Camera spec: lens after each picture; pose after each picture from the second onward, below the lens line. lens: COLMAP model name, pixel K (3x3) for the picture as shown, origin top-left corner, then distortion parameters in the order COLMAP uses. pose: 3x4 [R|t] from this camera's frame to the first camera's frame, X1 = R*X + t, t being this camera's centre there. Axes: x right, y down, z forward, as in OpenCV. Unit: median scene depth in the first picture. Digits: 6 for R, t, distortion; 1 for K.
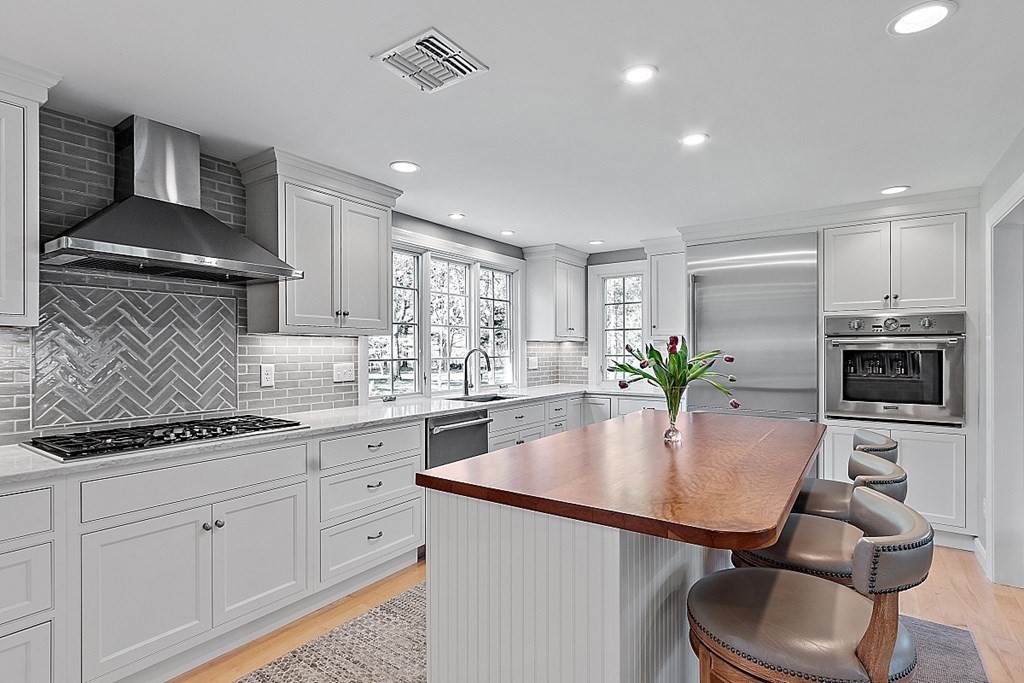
lens RADIAL K [[510.9, 0, 505.4], [0, 510.9, 350.2], [0, 0, 1]] dist [0.002049, -0.000195]
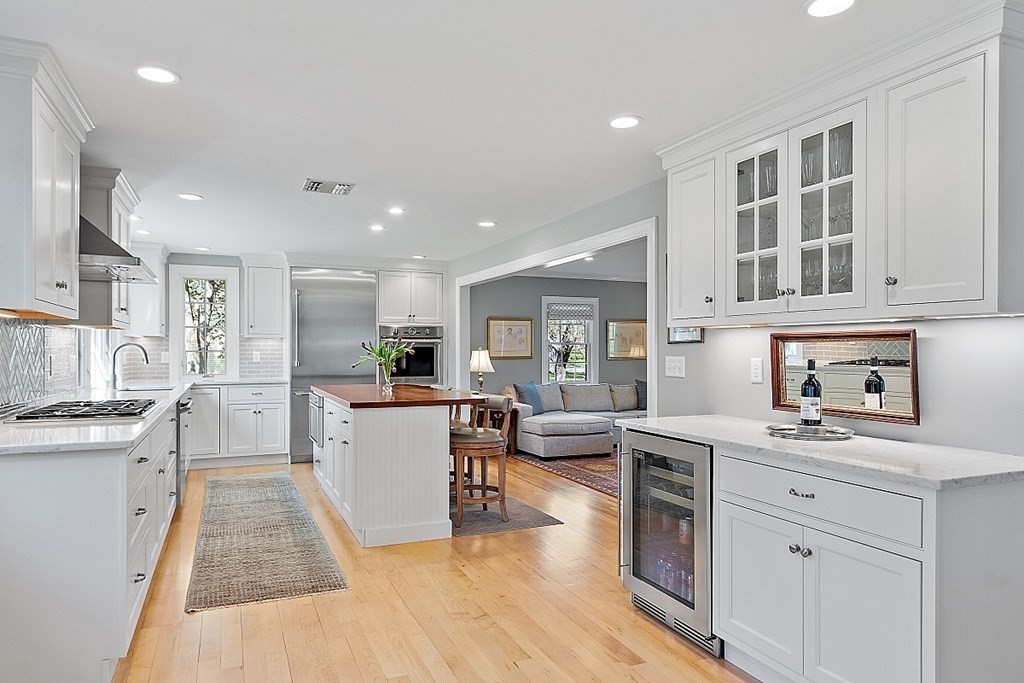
lens RADIAL K [[634.4, 0, 502.7], [0, 634.4, 350.9], [0, 0, 1]] dist [0.021260, -0.007689]
pose [[0.517728, 0.001339, 0.855544, -0.927181], [-0.000408, 0.999999, -0.001319, 0.017471], [-0.855545, 0.000334, 0.517728, -0.377880]]
